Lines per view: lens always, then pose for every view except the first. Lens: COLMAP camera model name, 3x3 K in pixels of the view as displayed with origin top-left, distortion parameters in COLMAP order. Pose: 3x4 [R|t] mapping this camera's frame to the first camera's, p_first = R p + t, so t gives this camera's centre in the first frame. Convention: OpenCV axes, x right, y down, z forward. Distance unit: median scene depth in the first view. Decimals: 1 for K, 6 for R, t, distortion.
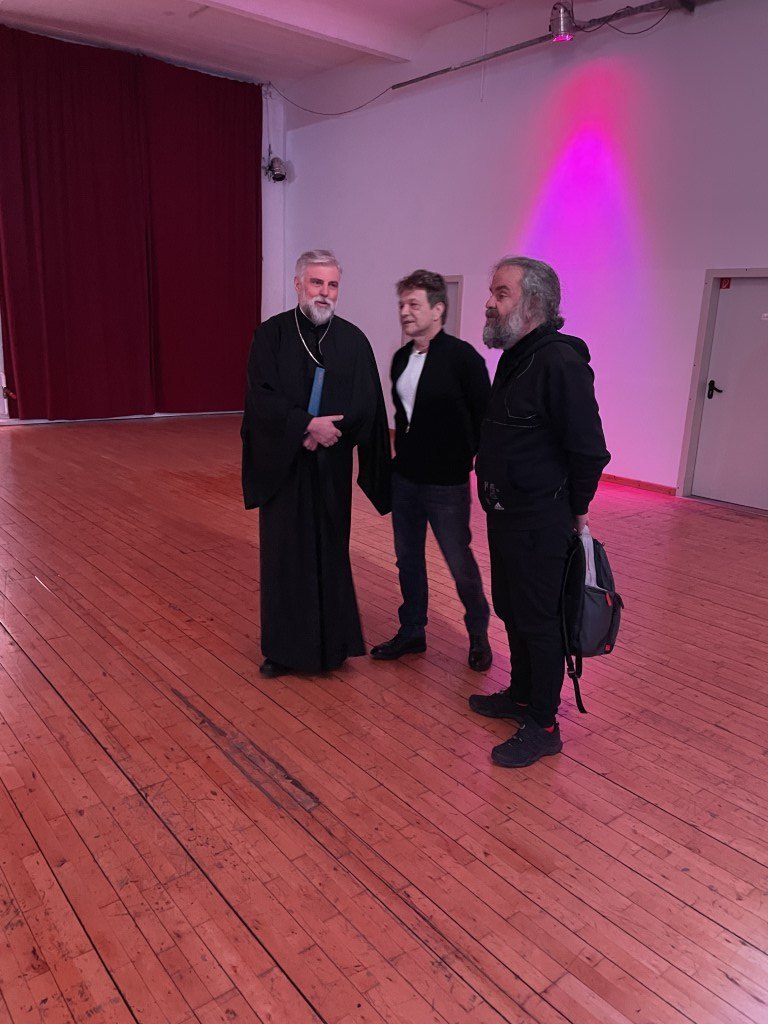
lens RADIAL K [[776.5, 0, 382.8], [0, 776.5, 512.0], [0, 0, 1]] dist [0.011326, -0.013239]
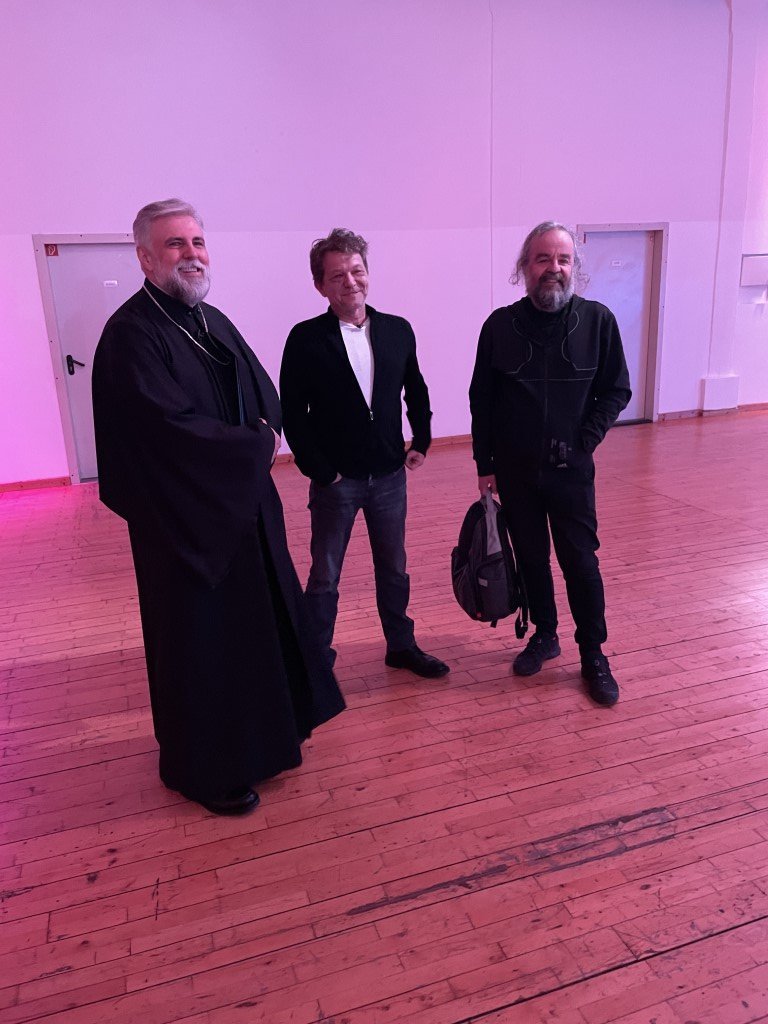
lens RADIAL K [[776.5, 0, 383.8], [0, 776.5, 510.8], [0, 0, 1]] dist [0.011326, -0.013239]
pose [[0.361873, -0.323083, 0.874451, -0.730729], [0.291179, 0.930266, 0.223206, -0.213470], [-0.885586, 0.173849, 0.430713, 0.672799]]
